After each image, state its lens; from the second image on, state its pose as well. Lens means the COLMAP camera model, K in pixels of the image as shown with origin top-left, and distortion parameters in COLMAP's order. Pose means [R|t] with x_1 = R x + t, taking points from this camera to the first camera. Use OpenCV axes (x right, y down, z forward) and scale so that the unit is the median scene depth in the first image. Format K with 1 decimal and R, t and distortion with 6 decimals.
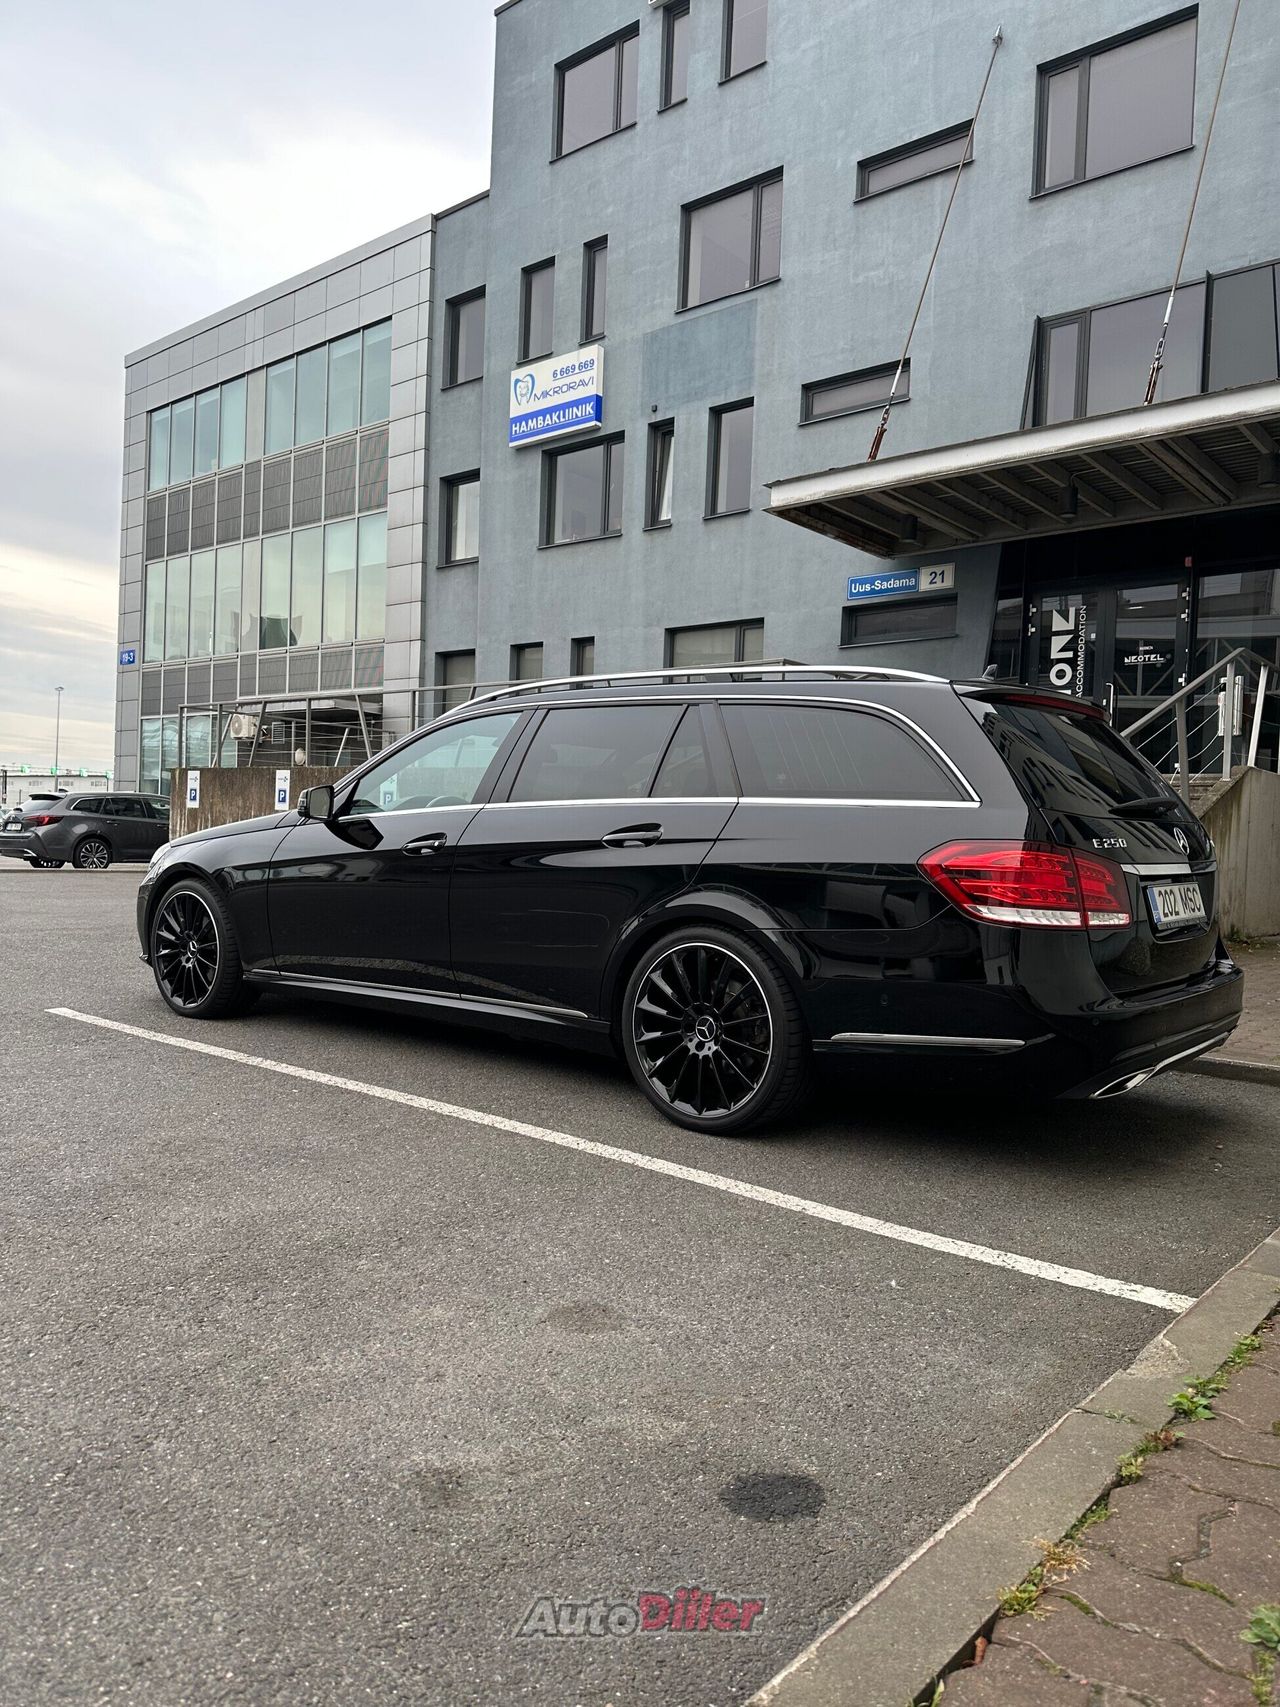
lens RADIAL K [[1191.5, 0, 621.1], [0, 1191.5, 907.1], [0, 0, 1]] dist [0.025977, -0.041175]
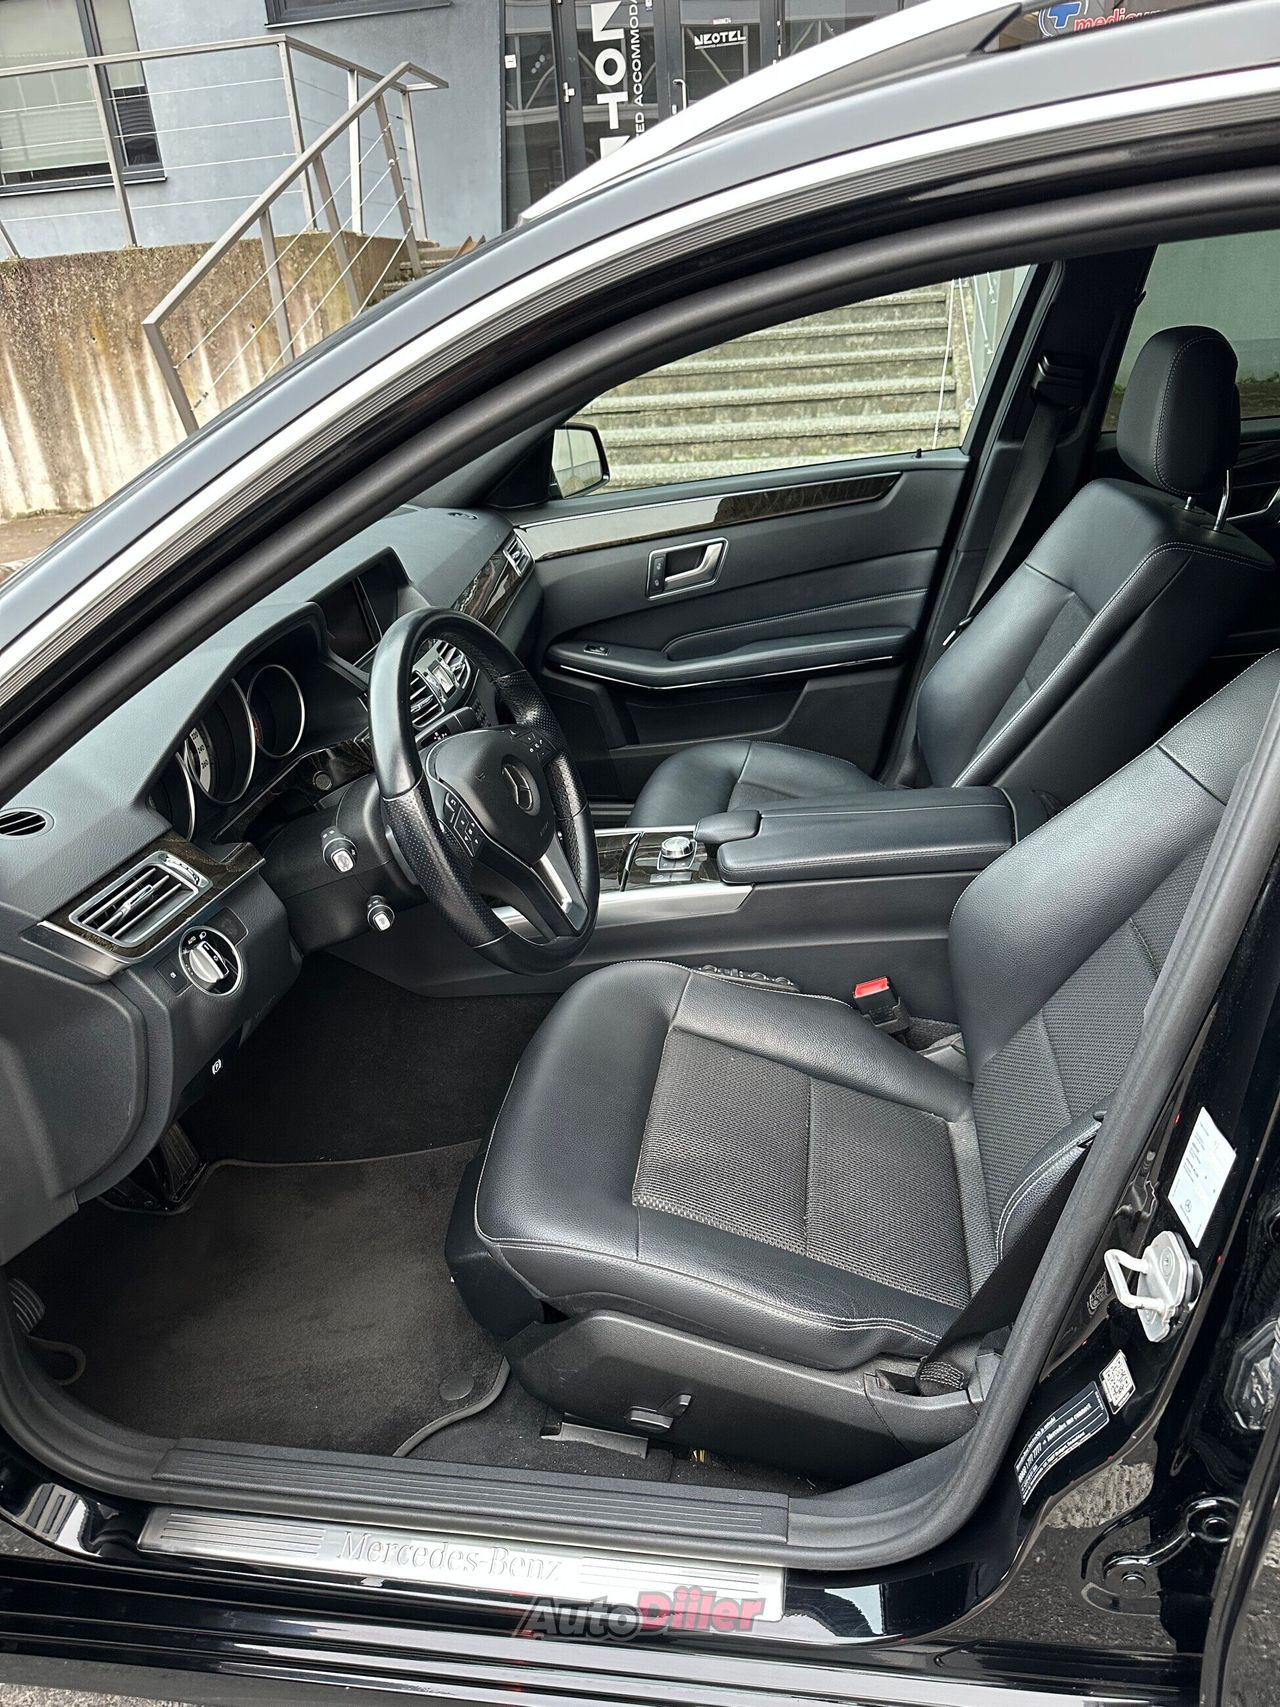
lens RADIAL K [[1191.5, 0, 674.9], [0, 1191.5, 863.9], [0, 0, 1]] dist [0.025977, -0.041175]
pose [[0.839338, -0.310401, 0.446277, -0.060699], [0.122287, 0.907720, 0.401360, -0.040683], [-0.529678, -0.282303, 0.799842, 0.250844]]
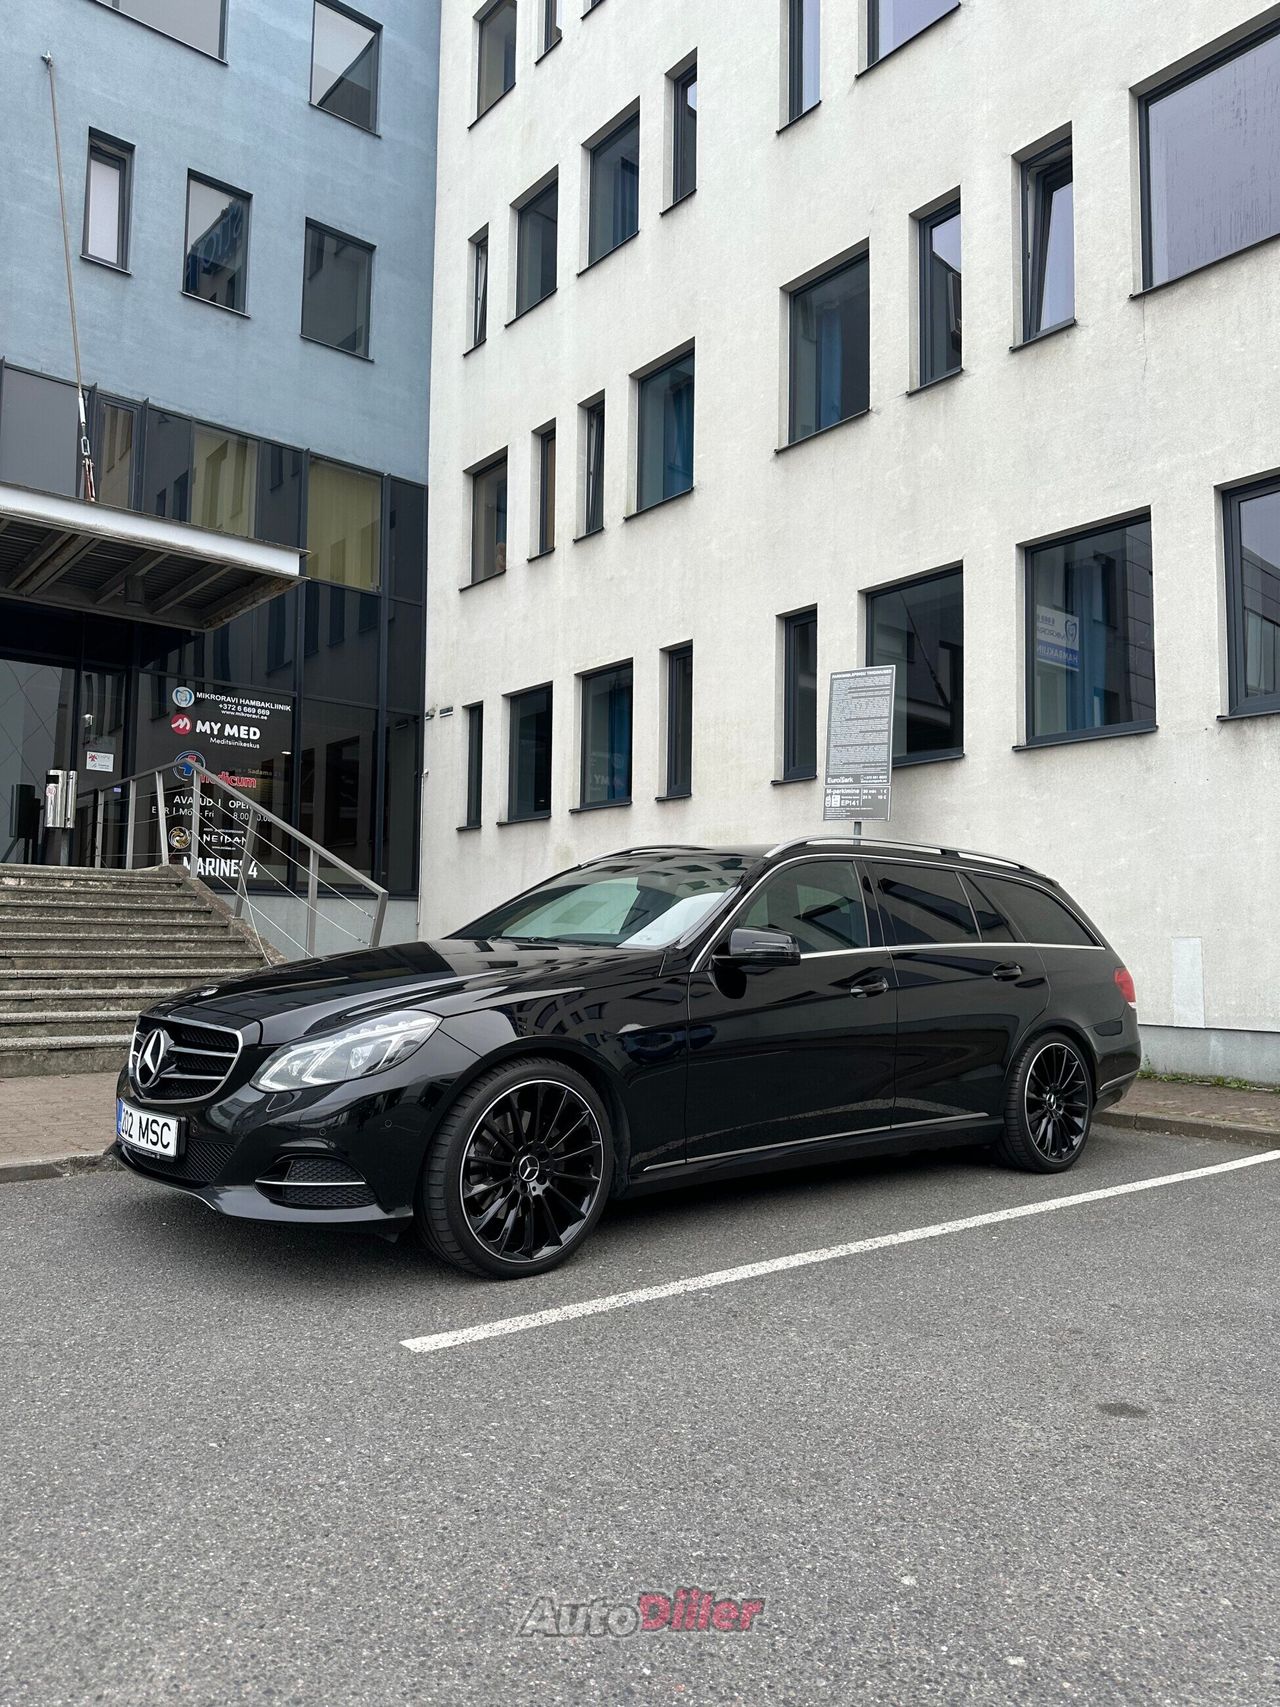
lens RADIAL K [[1191.5, 0, 640.8], [0, 1191.5, 905.5], [0, 0, 1]] dist [0.025977, -0.041175]
pose [[0.159042, 0.006326, 0.987251, -0.331483], [0.046355, 0.998829, -0.013868, -0.031638], [-0.986183, 0.047970, 0.158563, 0.281064]]
